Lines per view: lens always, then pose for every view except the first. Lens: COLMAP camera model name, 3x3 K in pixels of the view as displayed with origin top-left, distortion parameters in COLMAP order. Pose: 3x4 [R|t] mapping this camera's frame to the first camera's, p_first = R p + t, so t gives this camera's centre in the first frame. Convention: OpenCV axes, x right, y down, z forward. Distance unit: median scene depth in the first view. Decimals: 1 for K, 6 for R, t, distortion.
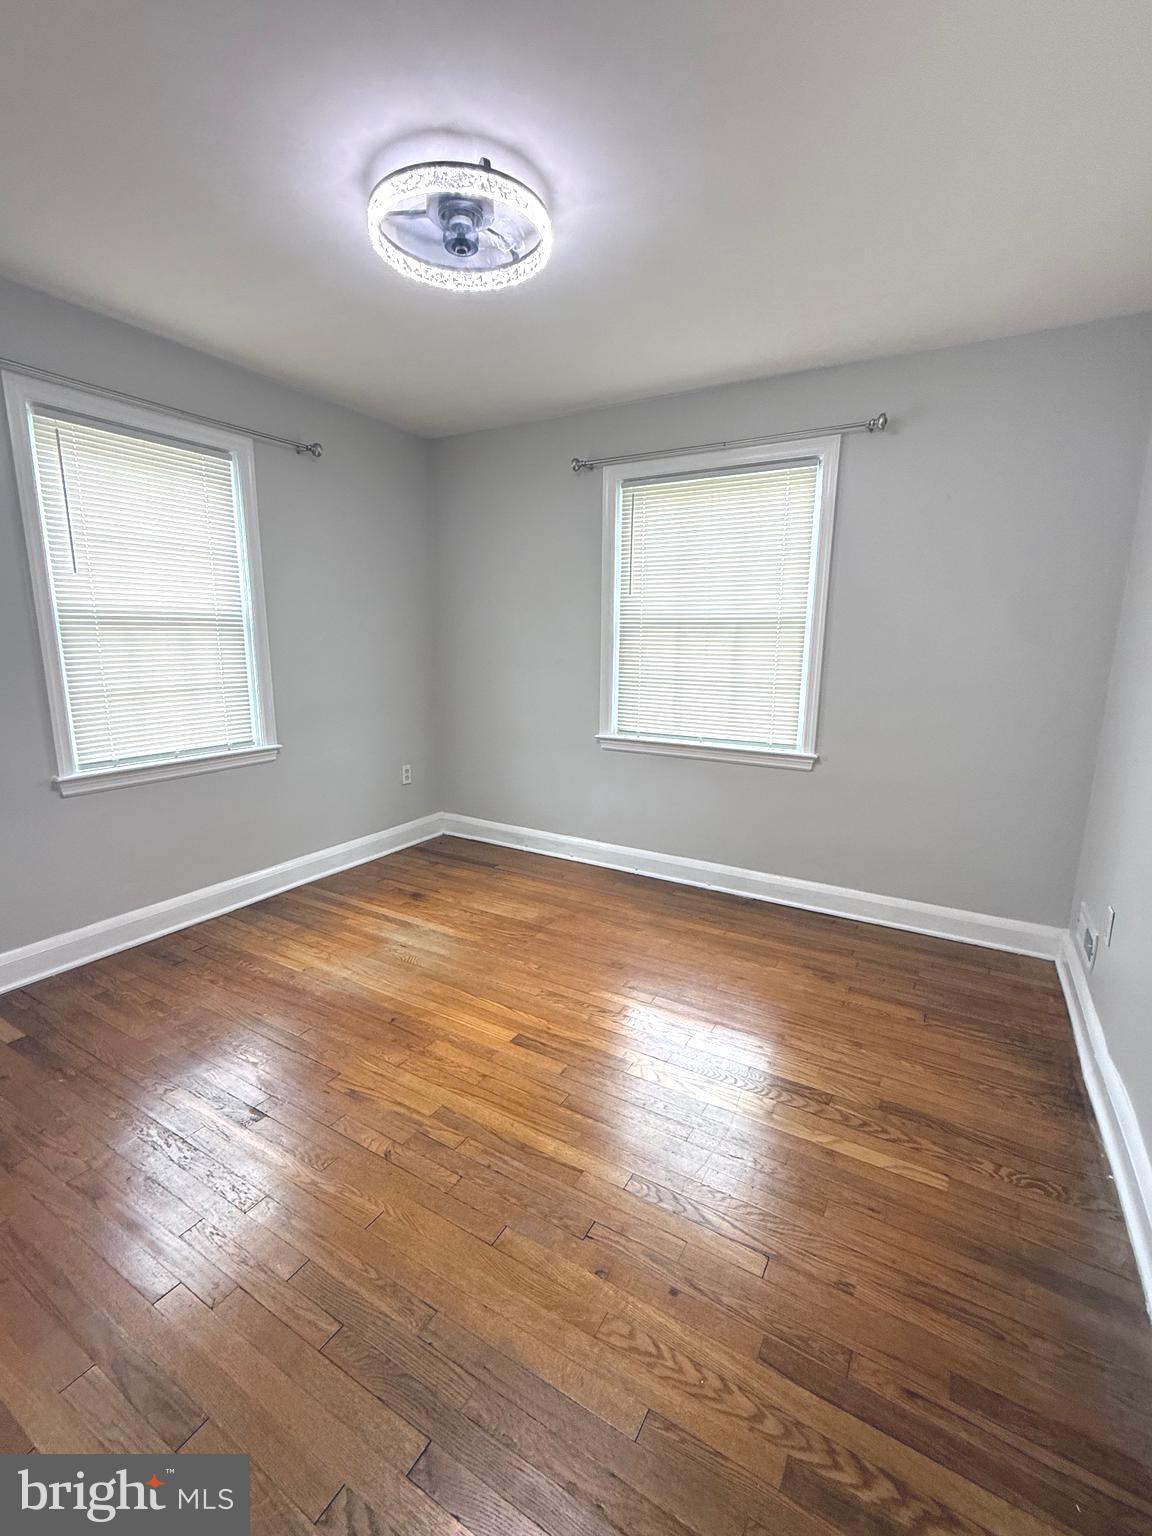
lens RADIAL K [[675.2, 0, 569.3], [0, 675.2, 766.1], [0, 0, 1]] dist [0.002105, 0.000389]
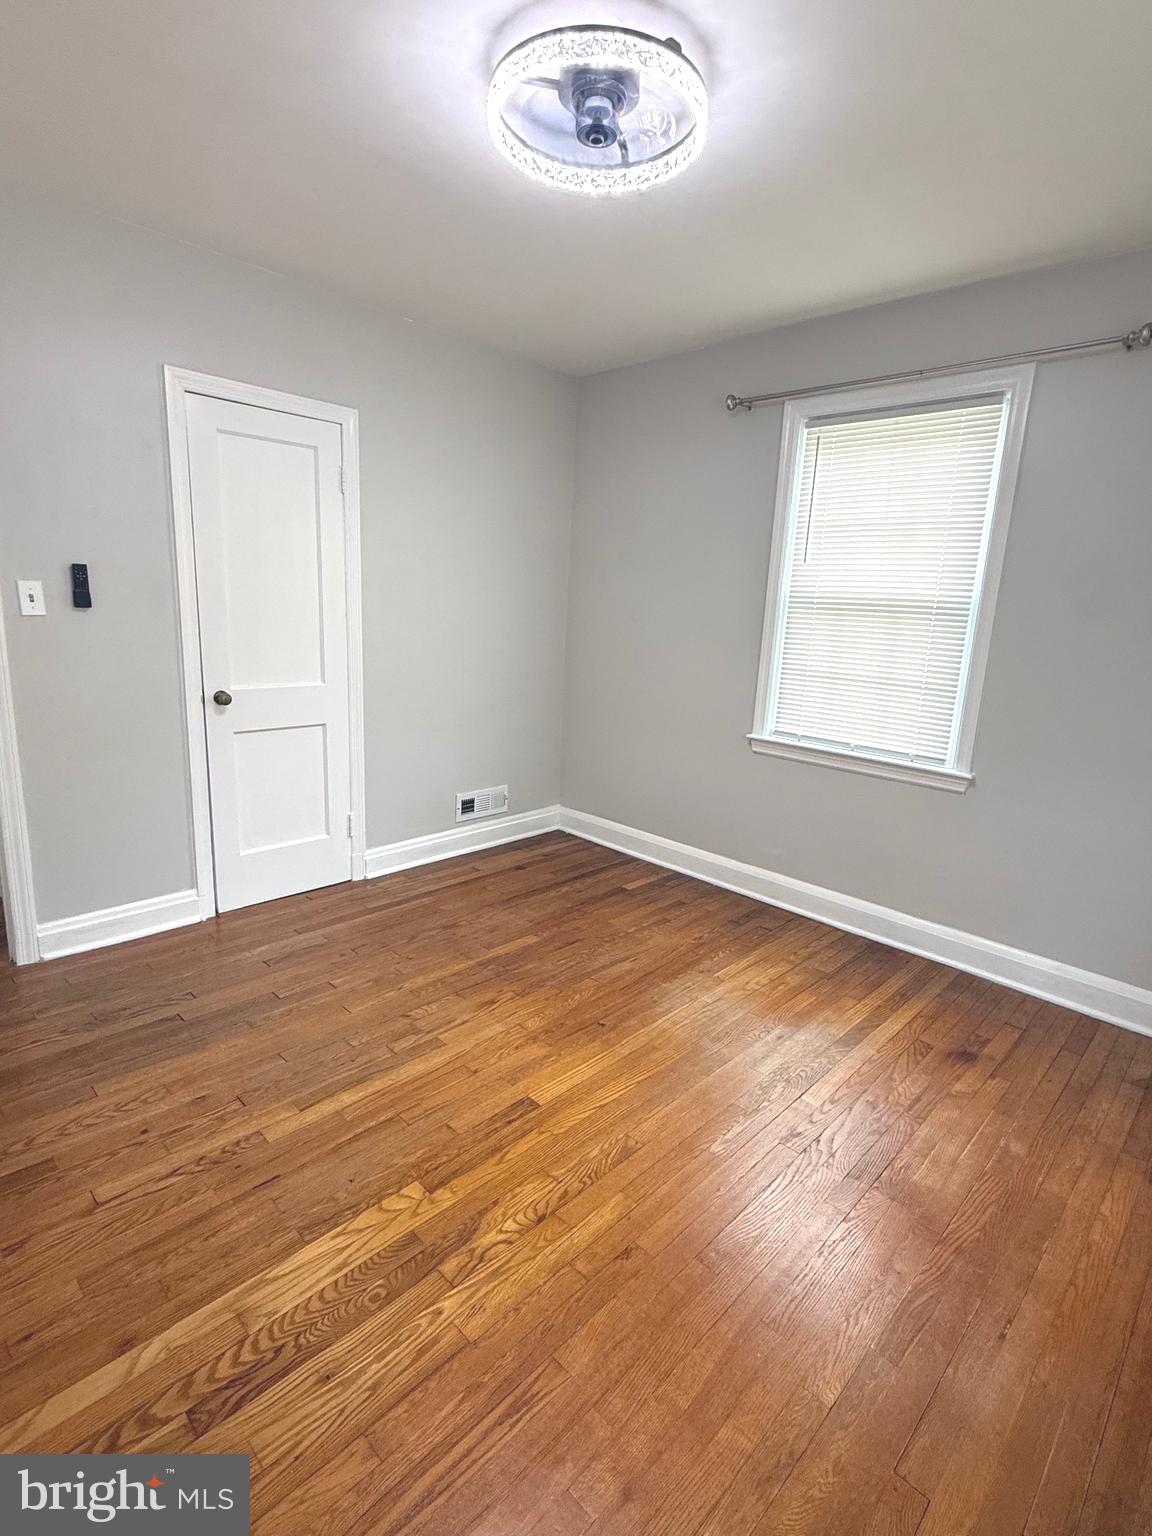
lens RADIAL K [[759.8, 0, 582.1], [0, 759.8, 767.0], [0, 0, 1]] dist [-0.002214, -0.000514]
pose [[-0.228421, 0.189776, -0.954887, 0.642278], [-0.237537, 0.940312, 0.243701, -0.194724], [0.944140, 0.282487, -0.169708, 1.001359]]
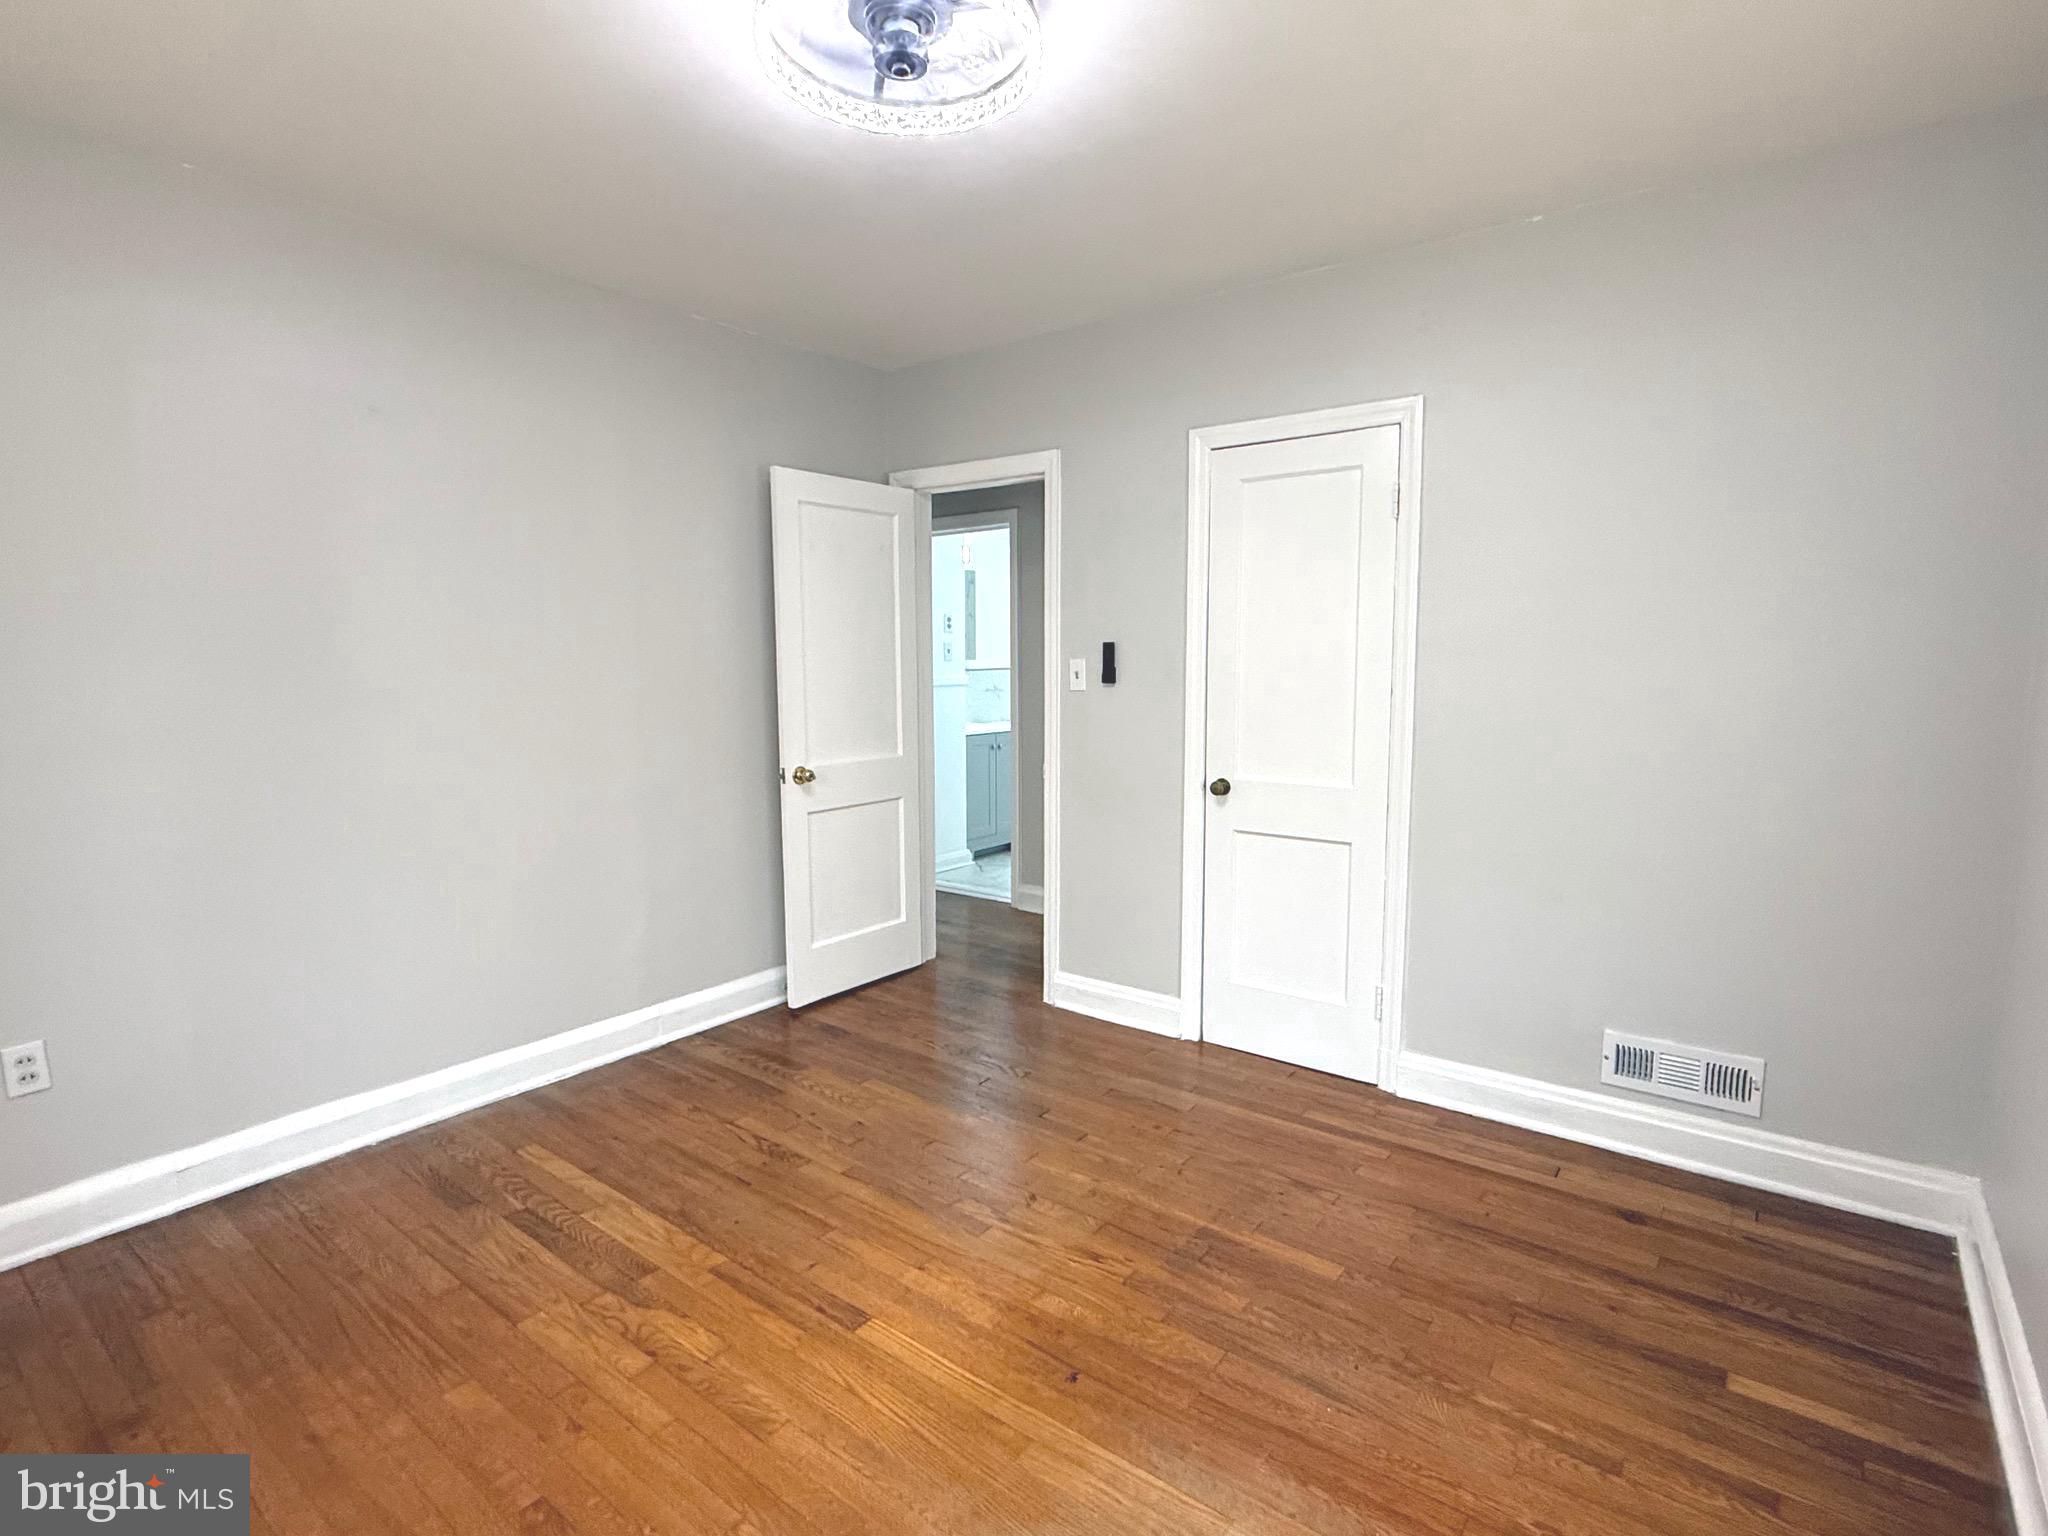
lens RADIAL K [[1013.1, 0, 1019.8], [0, 1013.1, 765.1], [0, 0, 1]] dist [-0.002214, -0.000514]
pose [[-0.992294, -0.022297, 0.121881, -0.291173], [0.015517, 0.953568, 0.300777, -0.309811], [-0.122929, 0.300350, -0.945874, 1.537818]]
